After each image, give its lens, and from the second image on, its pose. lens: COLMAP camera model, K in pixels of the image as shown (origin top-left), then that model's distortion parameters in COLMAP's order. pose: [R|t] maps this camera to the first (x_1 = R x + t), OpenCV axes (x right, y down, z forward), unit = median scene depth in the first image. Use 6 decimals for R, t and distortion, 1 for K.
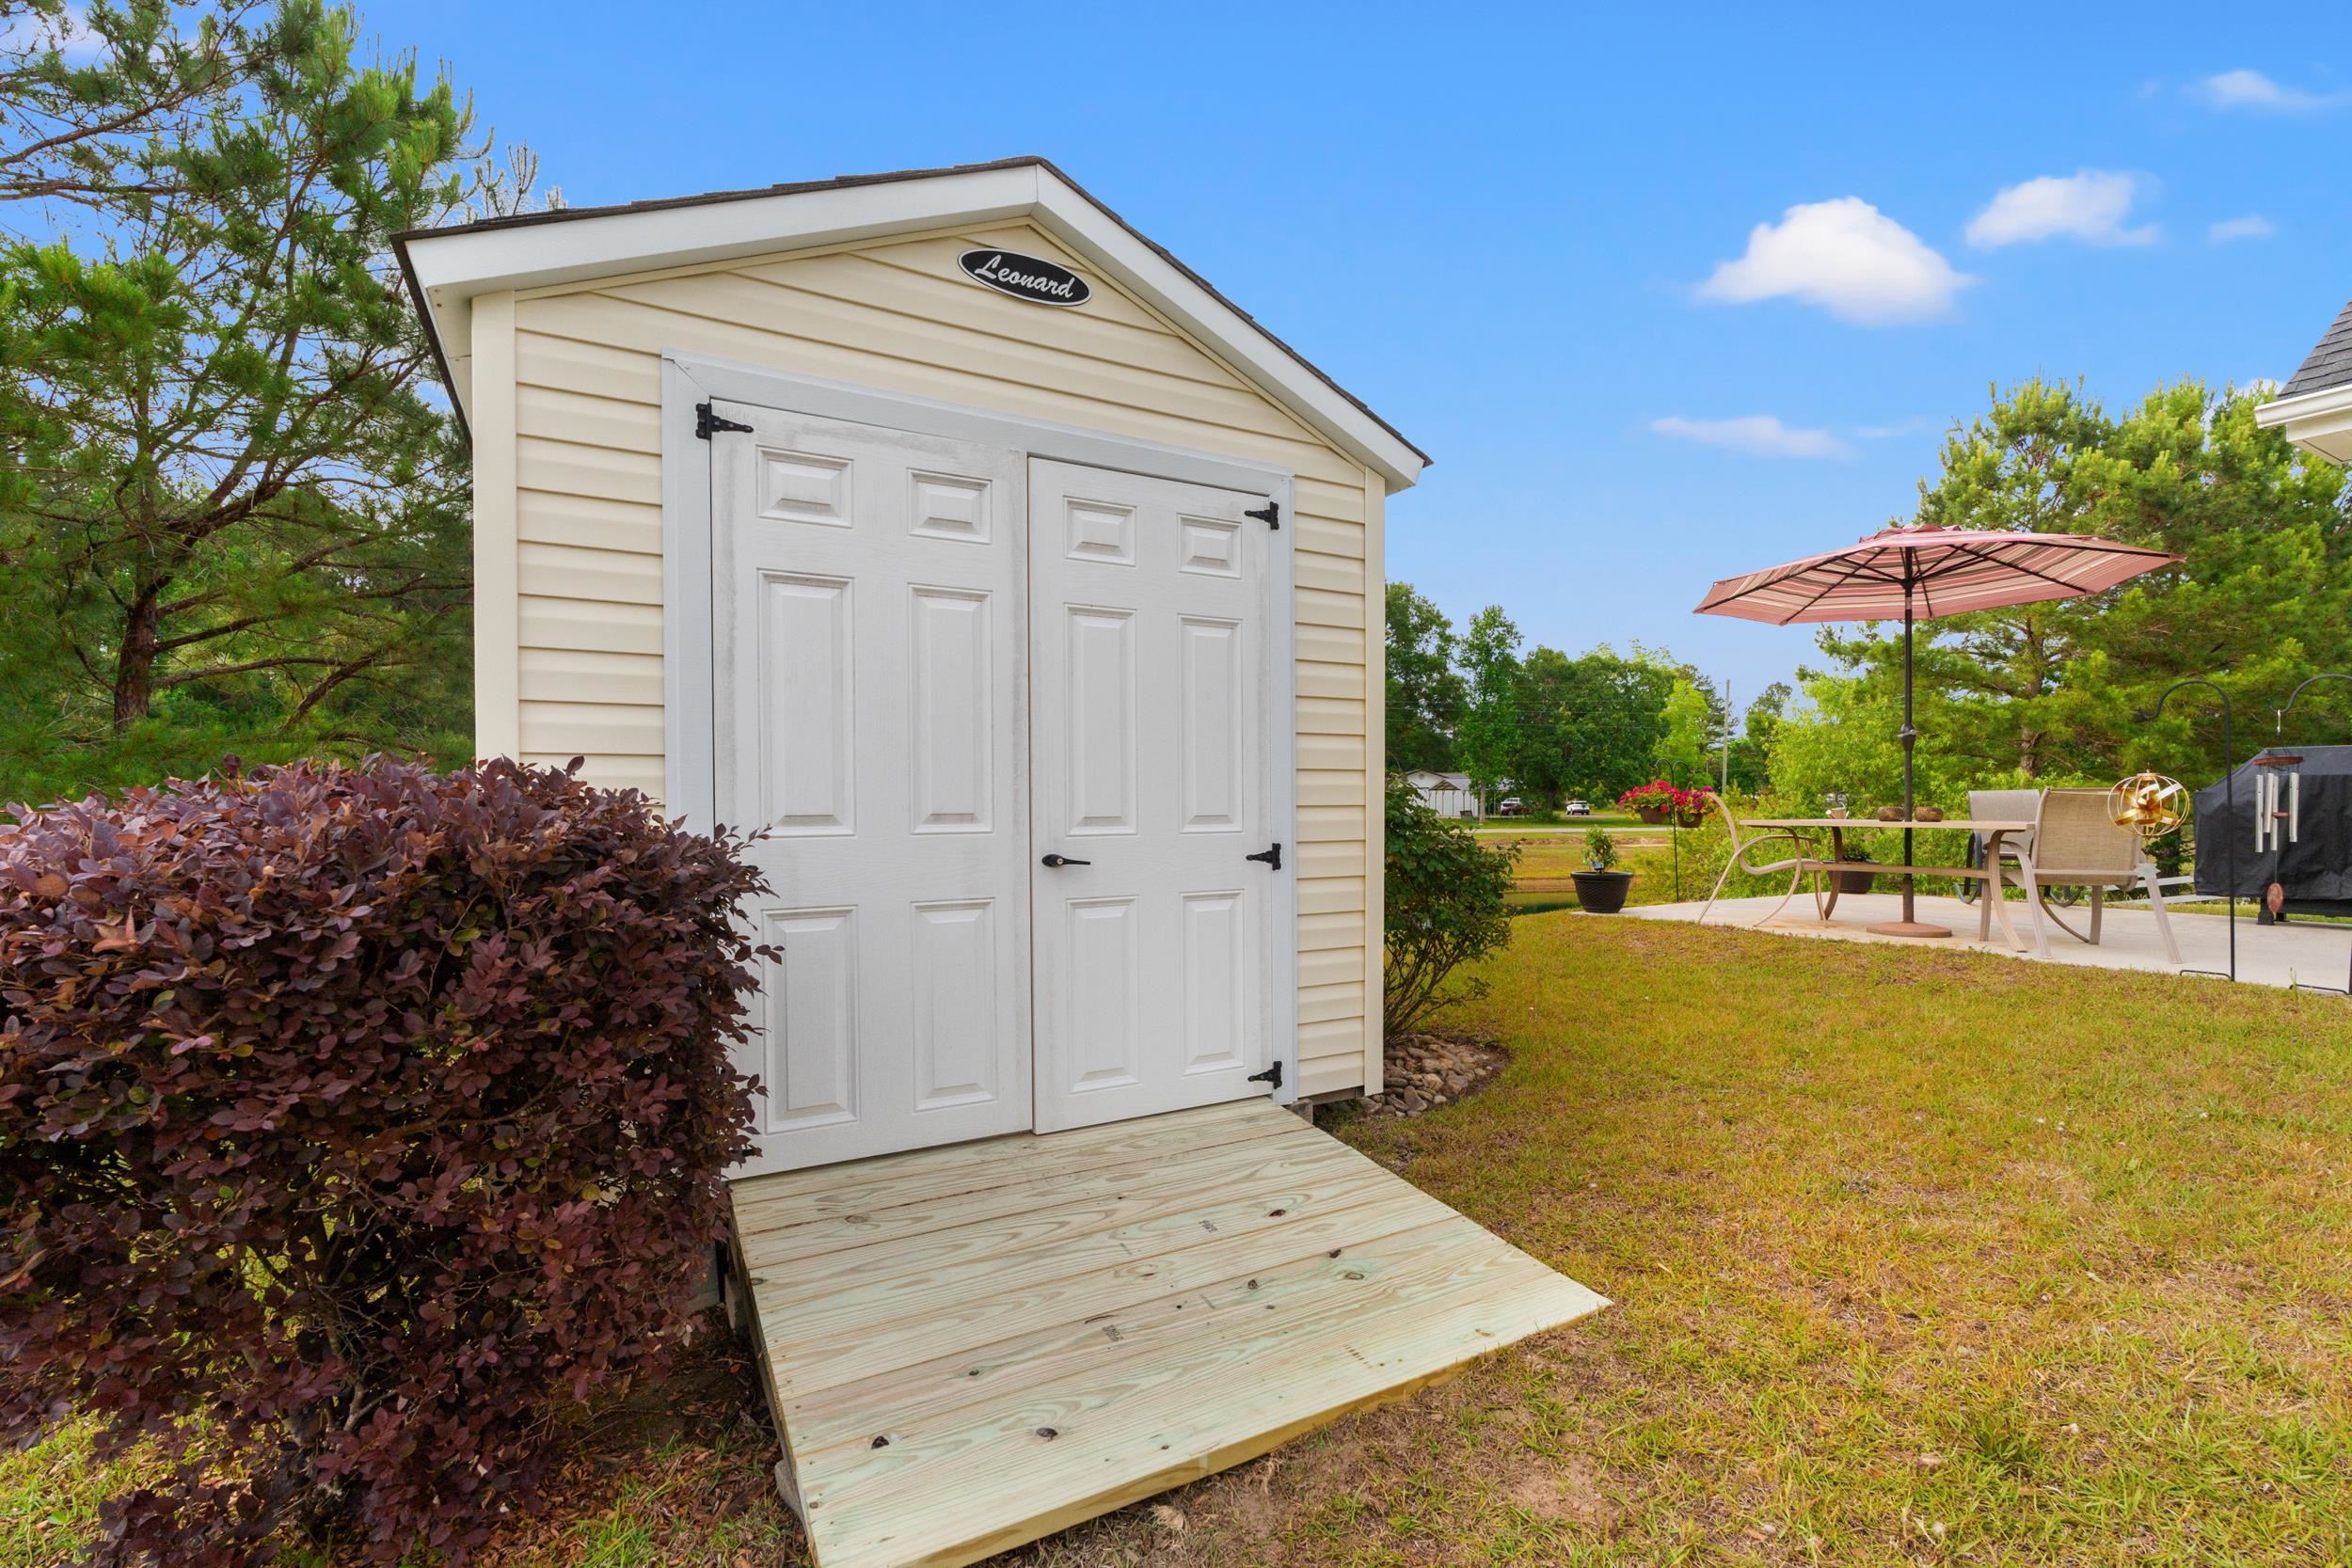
lens RADIAL K [[1037.5, 0, 1185.9], [0, 1037.5, 809.4], [0, 0, 1]] dist [-0.002608, -0.001478]
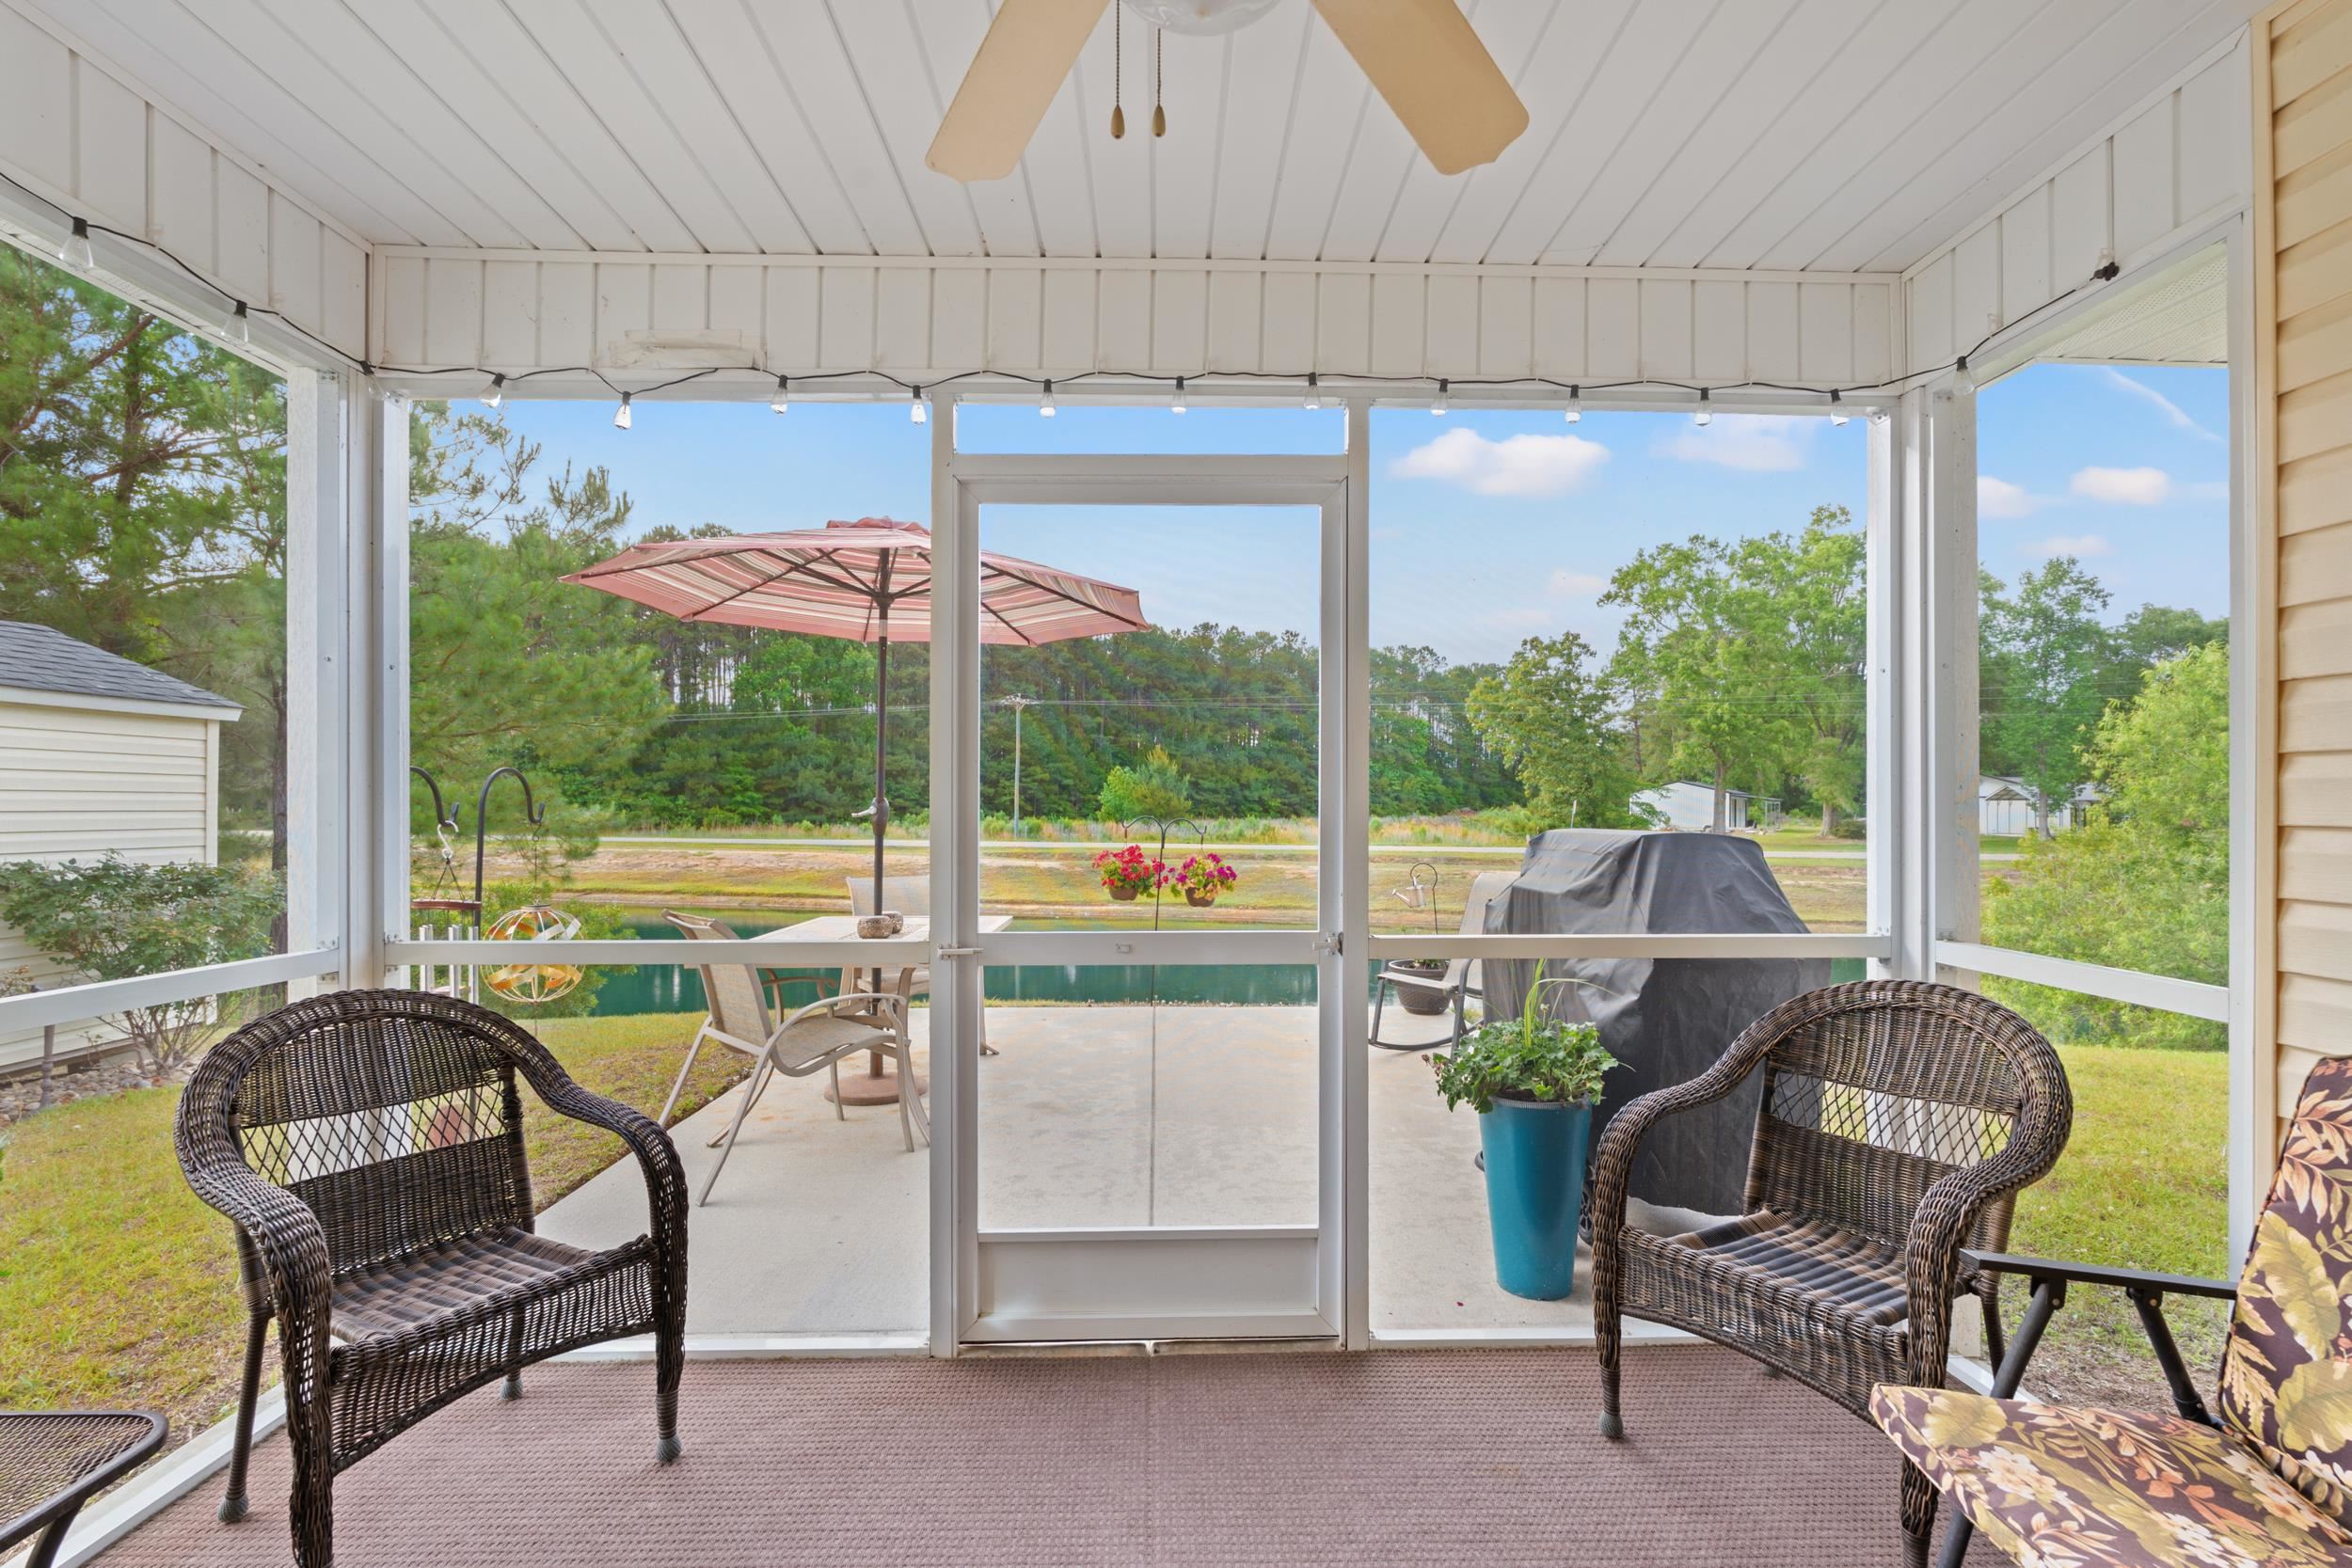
lens RADIAL K [[1037.5, 0, 1166.3], [0, 1037.5, 793.9], [0, 0, 1]] dist [-0.002608, -0.001478]
pose [[0.877939, -0.002713, -0.478764, 0.382130], [-0.007293, 0.999792, -0.019040, -0.022262], [0.478717, 0.020208, 0.877737, 0.140686]]
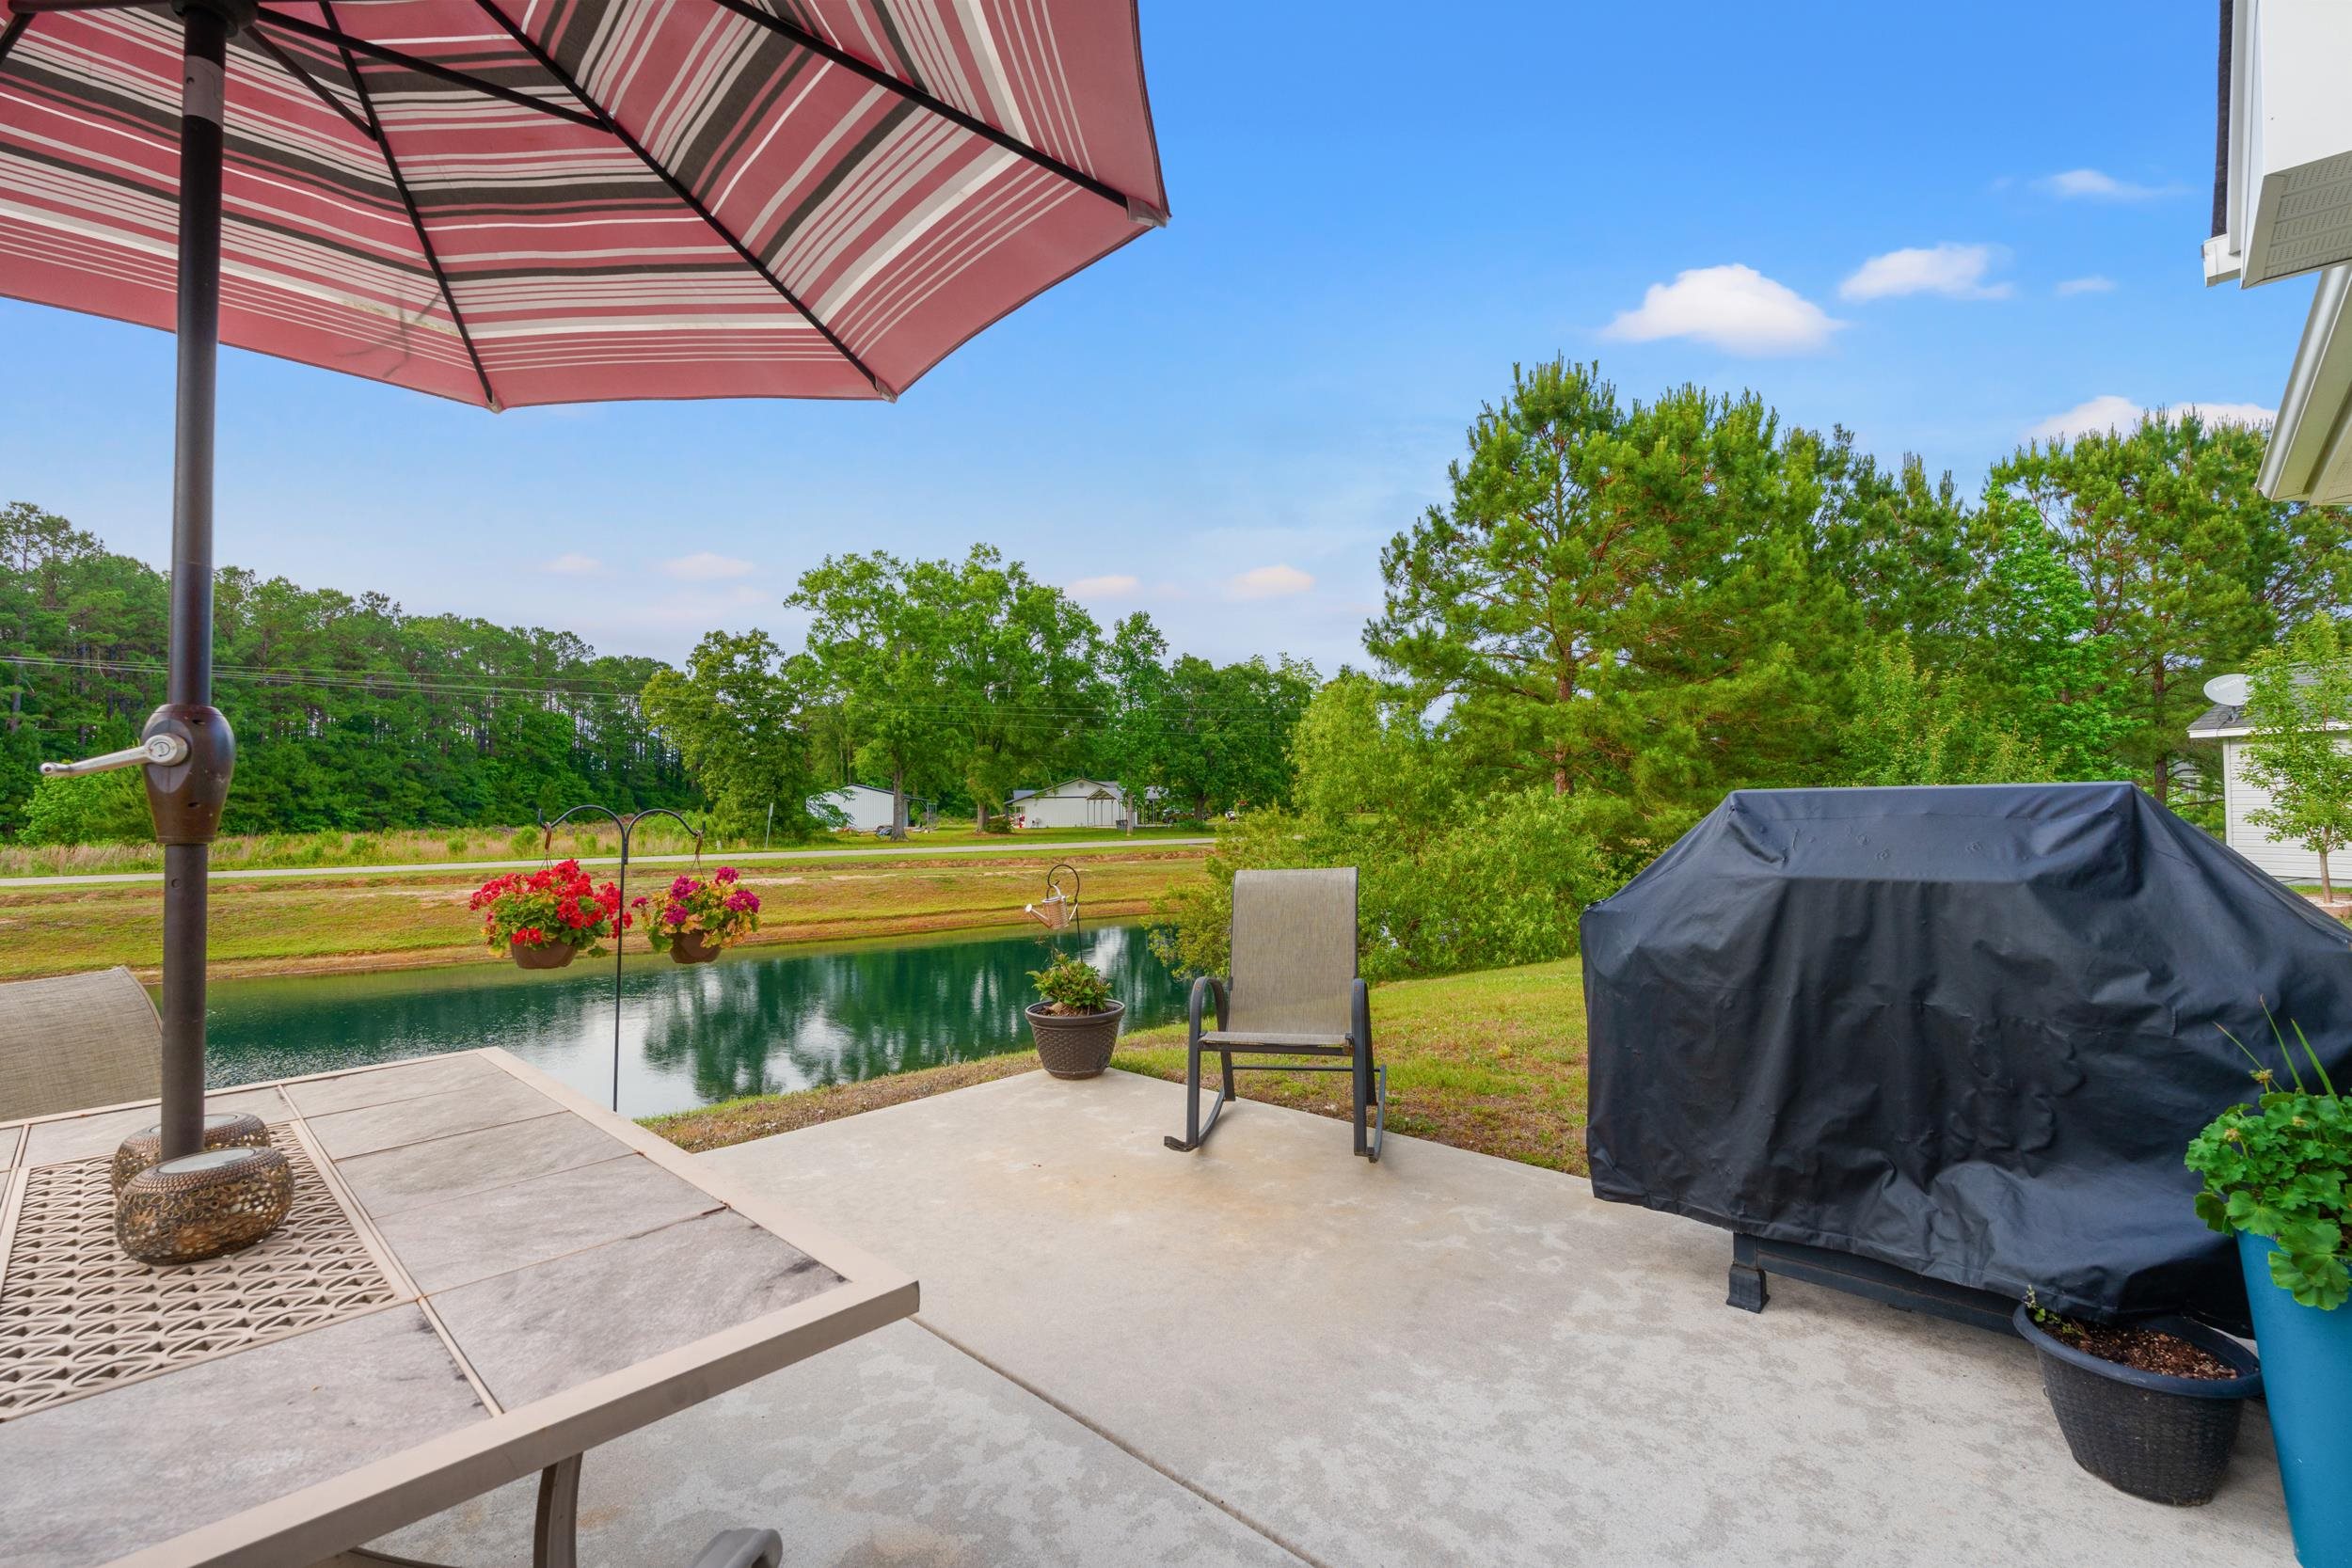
lens RADIAL K [[1037.5, 0, 1190.8], [0, 1037.5, 771.0], [0, 0, 1]] dist [-0.002608, -0.001478]
pose [[0.956515, -0.003679, 0.291659, 0.253563], [0.016566, 0.998992, -0.041727, -0.017760], [-0.291212, 0.044744, 0.955612, 0.236686]]
